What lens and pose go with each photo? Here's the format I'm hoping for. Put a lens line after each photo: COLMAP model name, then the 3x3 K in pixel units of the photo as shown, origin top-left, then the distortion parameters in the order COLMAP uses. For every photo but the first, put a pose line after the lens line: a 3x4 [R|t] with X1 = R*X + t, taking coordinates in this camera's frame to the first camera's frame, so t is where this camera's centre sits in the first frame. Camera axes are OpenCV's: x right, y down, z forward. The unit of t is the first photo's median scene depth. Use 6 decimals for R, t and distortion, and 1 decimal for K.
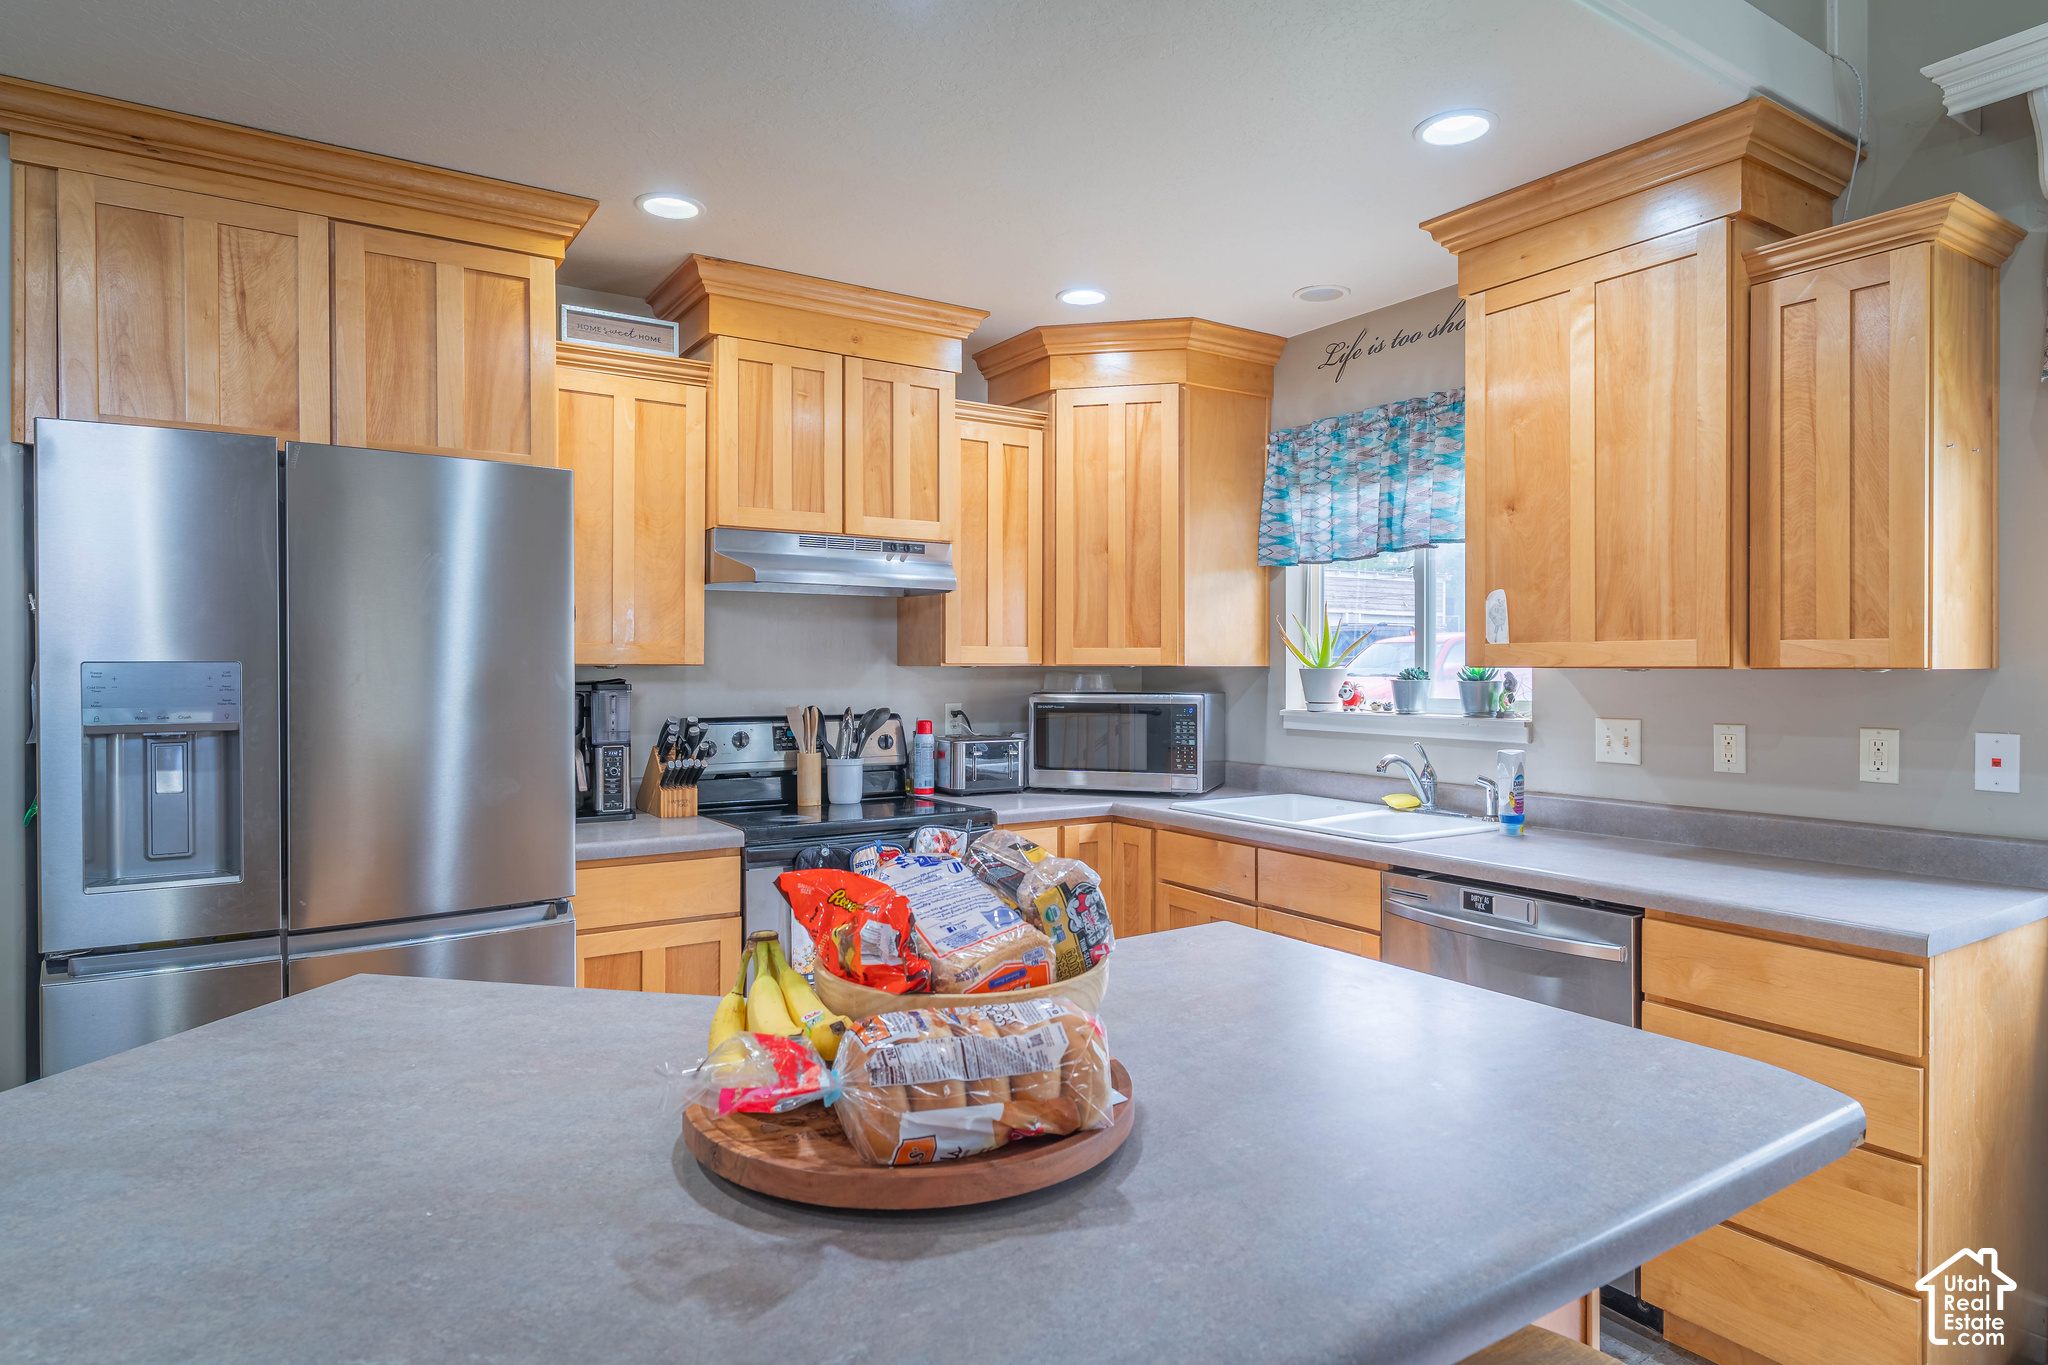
lens RADIAL K [[1151.0, 0, 1000.7], [0, 1151.0, 679.1], [0, 0, 1]] dist [-0.002161, 0.003355]
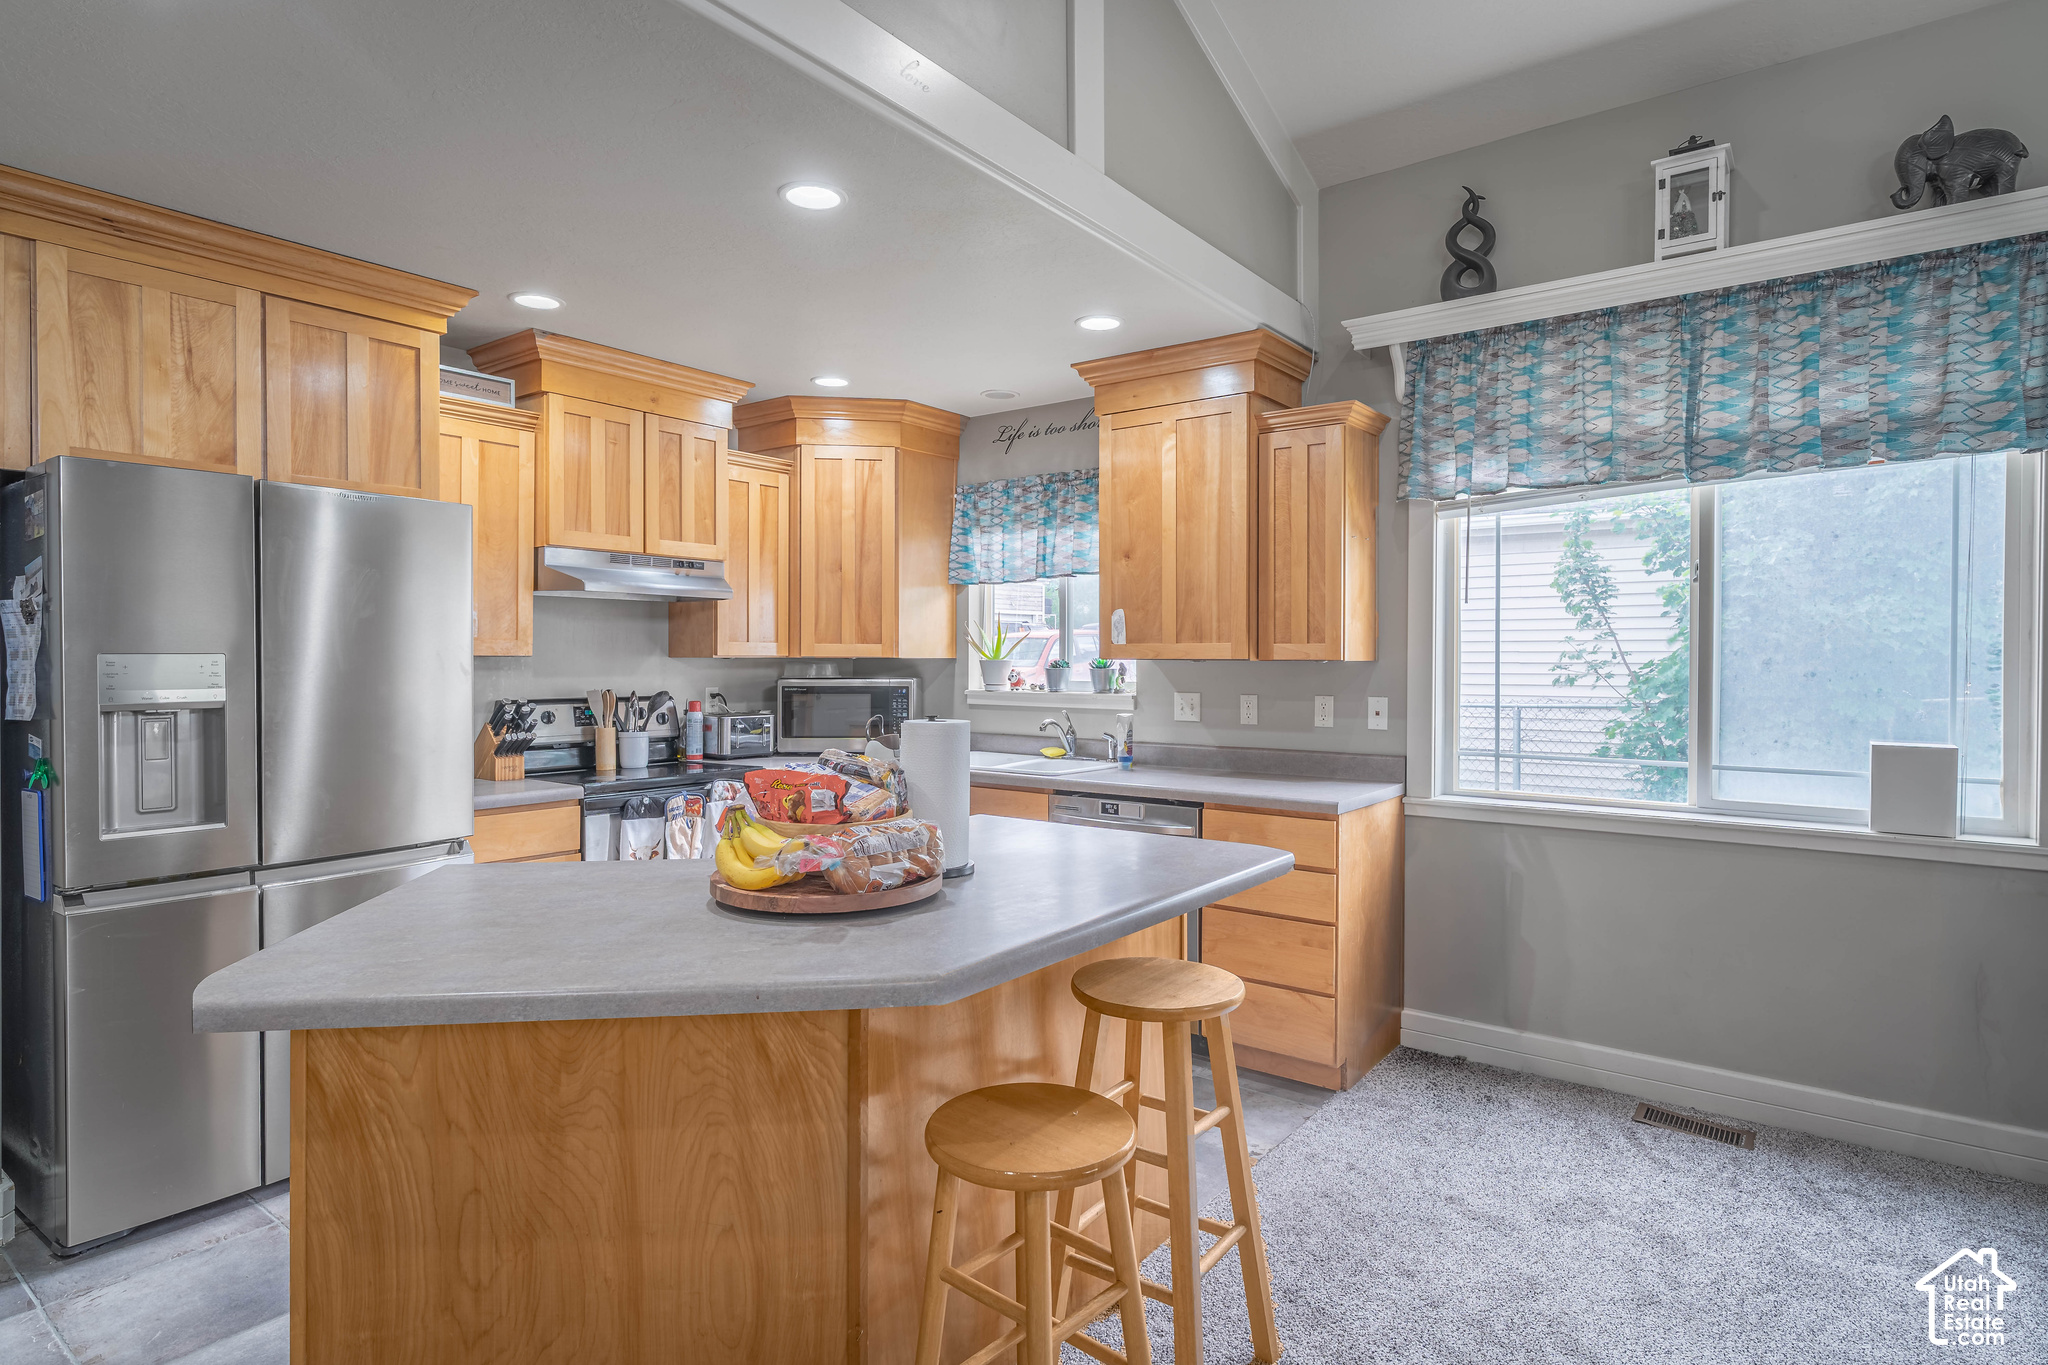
lens RADIAL K [[1084.5, 0, 1024.0], [0, 1084.5, 682.5], [0, 0, 1]] dist [0.001013, 0.000514]
pose [[0.938297, -0.005564, 0.345786, -0.168487], [0.001394, 0.999923, 0.012307, 0.002243], [-0.345828, -0.011065, 0.938233, -0.283670]]
